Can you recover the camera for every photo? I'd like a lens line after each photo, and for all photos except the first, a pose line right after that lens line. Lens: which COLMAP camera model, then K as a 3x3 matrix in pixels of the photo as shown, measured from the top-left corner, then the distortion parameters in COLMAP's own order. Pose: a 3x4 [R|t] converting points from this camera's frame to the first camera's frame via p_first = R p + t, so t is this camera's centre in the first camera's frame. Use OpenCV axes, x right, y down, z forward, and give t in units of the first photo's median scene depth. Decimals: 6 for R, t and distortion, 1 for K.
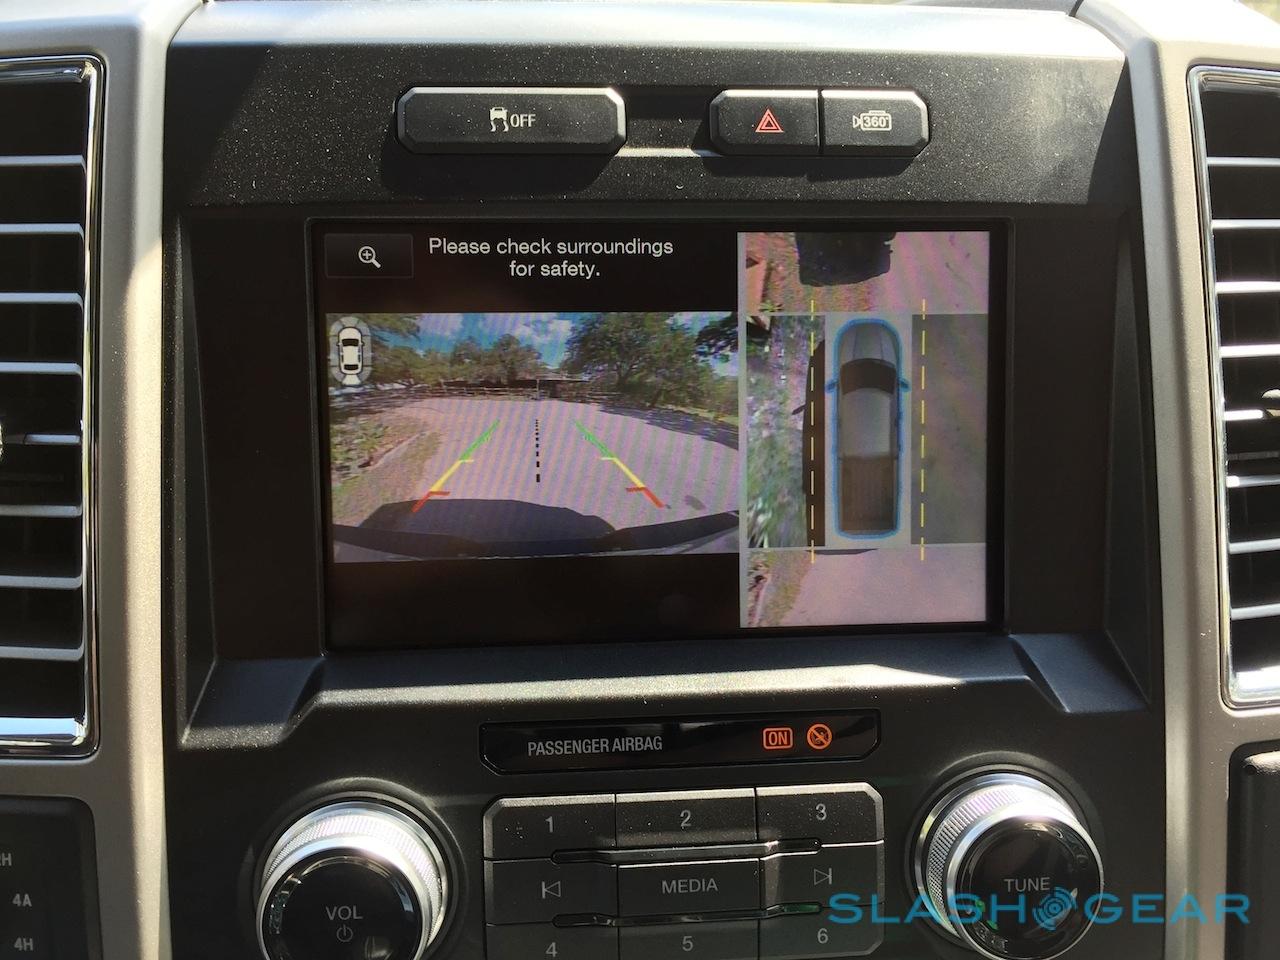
lens RADIAL K [[1105.6, 0, 643.8], [0, 1105.6, 472.5], [0, 0, 1]] dist [0.067075, -0.070119]
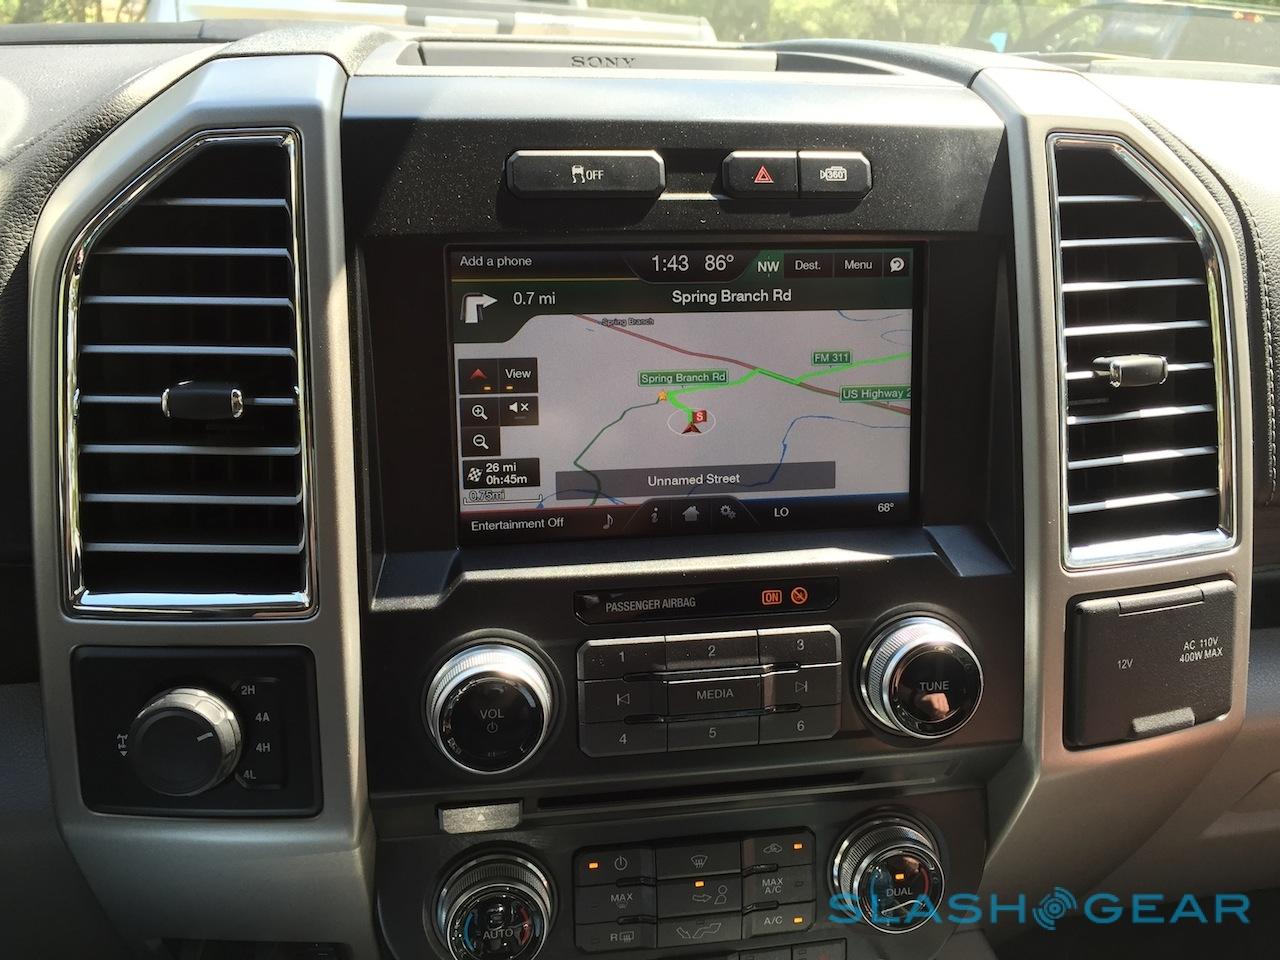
lens RADIAL K [[1105.6, 0, 634.1], [0, 1105.6, 483.8], [0, 0, 1]] dist [0.067075, -0.070119]
pose [[0.997302, -0.016312, 0.071572, -0.166449], [0.011589, 0.997758, 0.065916, -0.012479], [-0.072487, -0.064909, 0.995255, -0.453941]]
